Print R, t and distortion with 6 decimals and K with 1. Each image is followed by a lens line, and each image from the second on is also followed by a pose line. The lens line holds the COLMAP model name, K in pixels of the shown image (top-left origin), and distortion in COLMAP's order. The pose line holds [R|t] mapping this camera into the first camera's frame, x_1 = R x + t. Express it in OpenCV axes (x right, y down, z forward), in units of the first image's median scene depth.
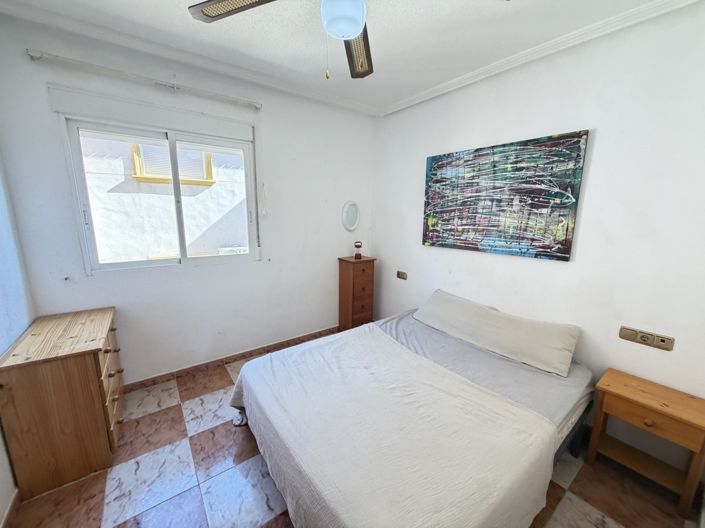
lens RADIAL K [[281.4, 0, 352.5], [0, 281.4, 264.0], [0, 0, 1]] dist [-0.001275, -0.000158]
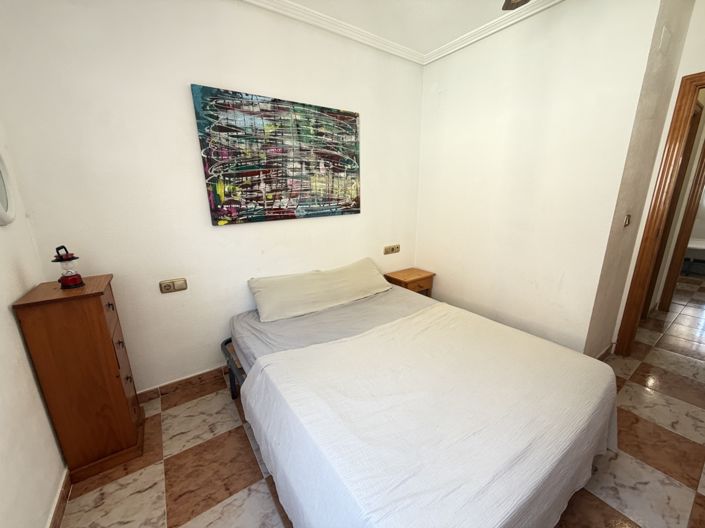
lens RADIAL K [[281.4, 0, 352.5], [0, 281.4, 264.0], [0, 0, 1]] dist [-0.001275, -0.000158]
pose [[0.037180, -0.258803, 0.965214, -0.498708], [0.204008, 0.947506, 0.246196, -0.097248], [-0.978263, 0.187758, 0.088026, 0.789102]]
